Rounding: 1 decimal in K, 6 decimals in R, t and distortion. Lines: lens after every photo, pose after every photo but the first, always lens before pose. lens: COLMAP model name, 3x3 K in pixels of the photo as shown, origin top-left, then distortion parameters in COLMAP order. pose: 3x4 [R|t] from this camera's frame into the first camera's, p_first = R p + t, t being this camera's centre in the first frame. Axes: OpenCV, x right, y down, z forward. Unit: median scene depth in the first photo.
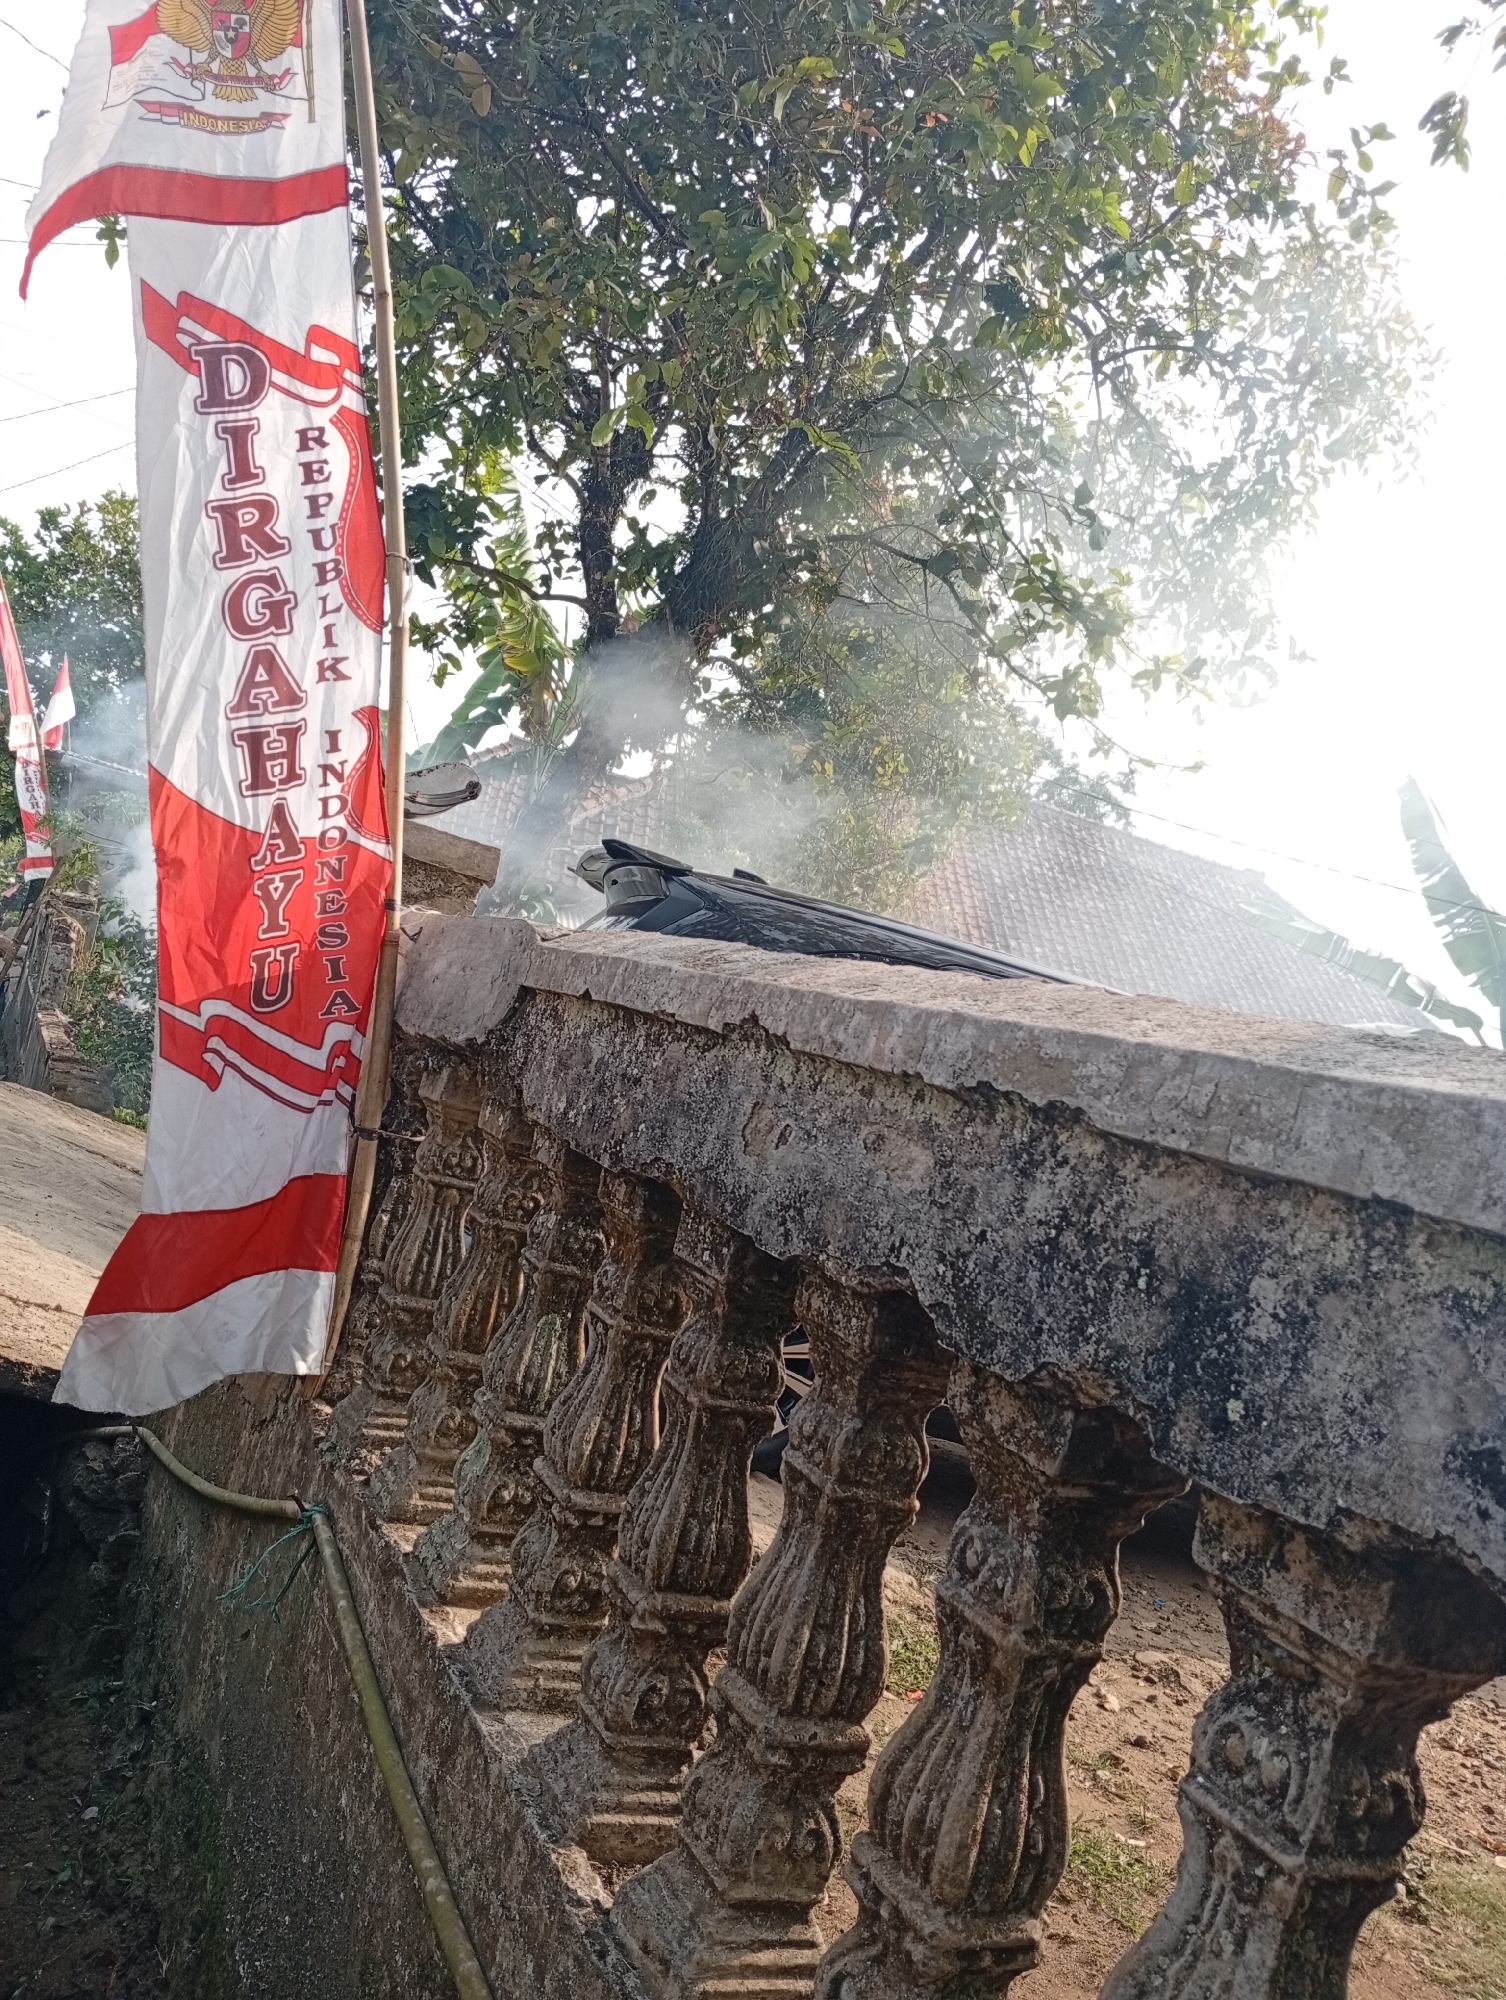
lens RADIAL K [[1548.7, 0, 753.0], [0, 1548.7, 1000.0], [0, 0, 1]] dist [0.122381, -0.258290]
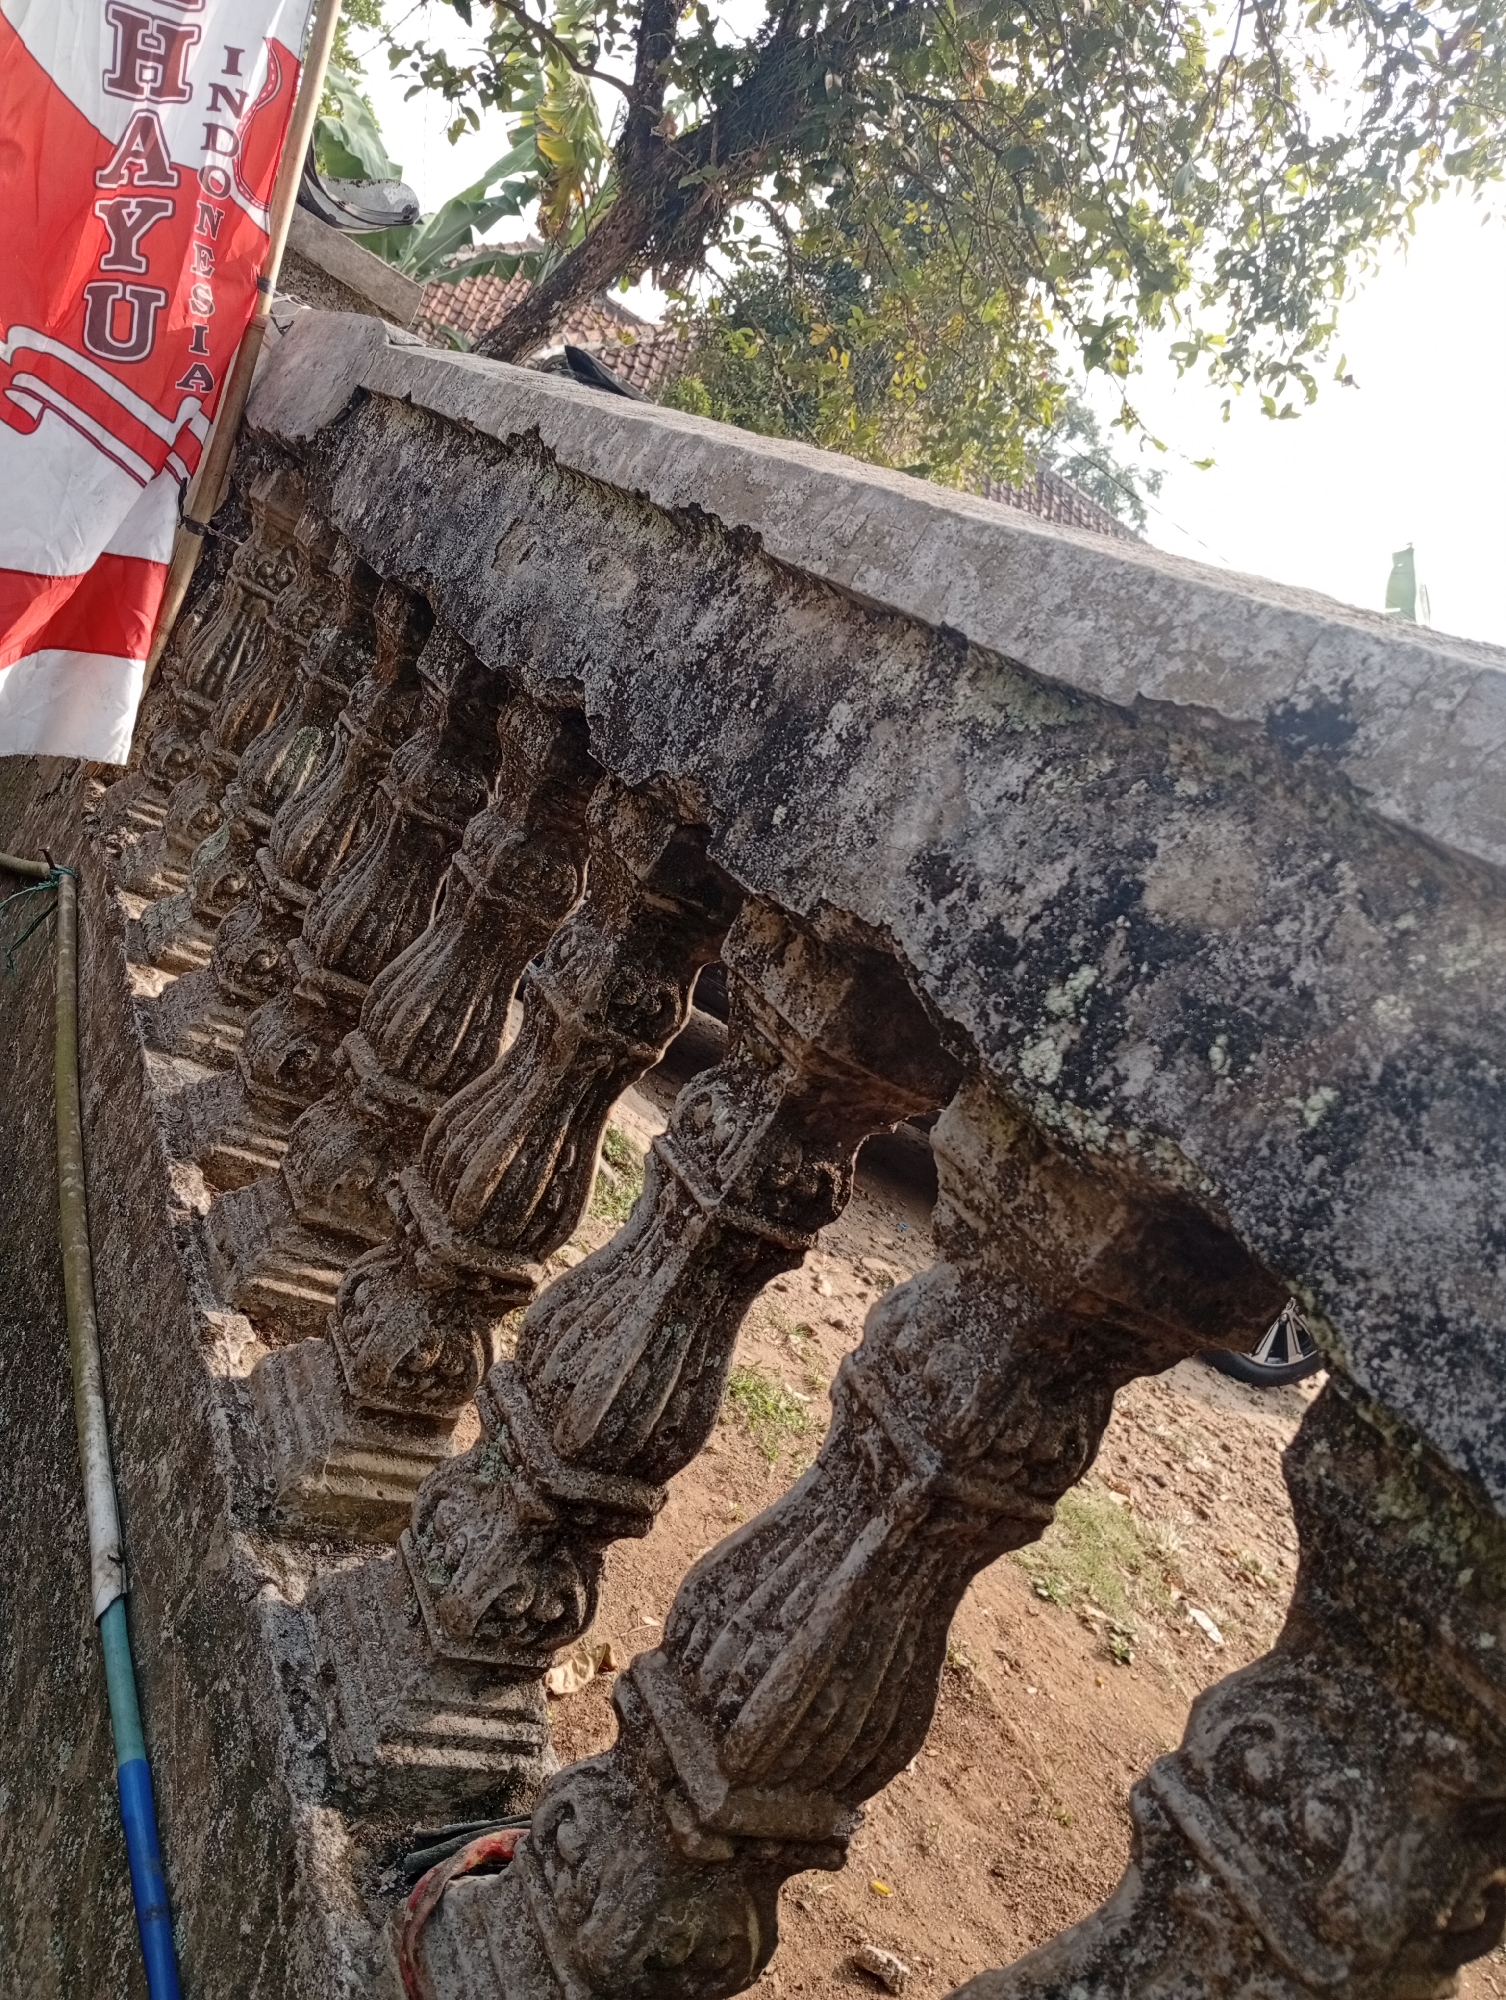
lens RADIAL K [[1548.7, 0, 753.0], [0, 1548.7, 1000.0], [0, 0, 1]] dist [0.122381, -0.258290]
pose [[0.963507, 0.251900, 0.090551, 0.110293], [-0.266386, 0.935554, 0.231897, 0.068132], [-0.026301, -0.247556, 0.968516, -0.022259]]
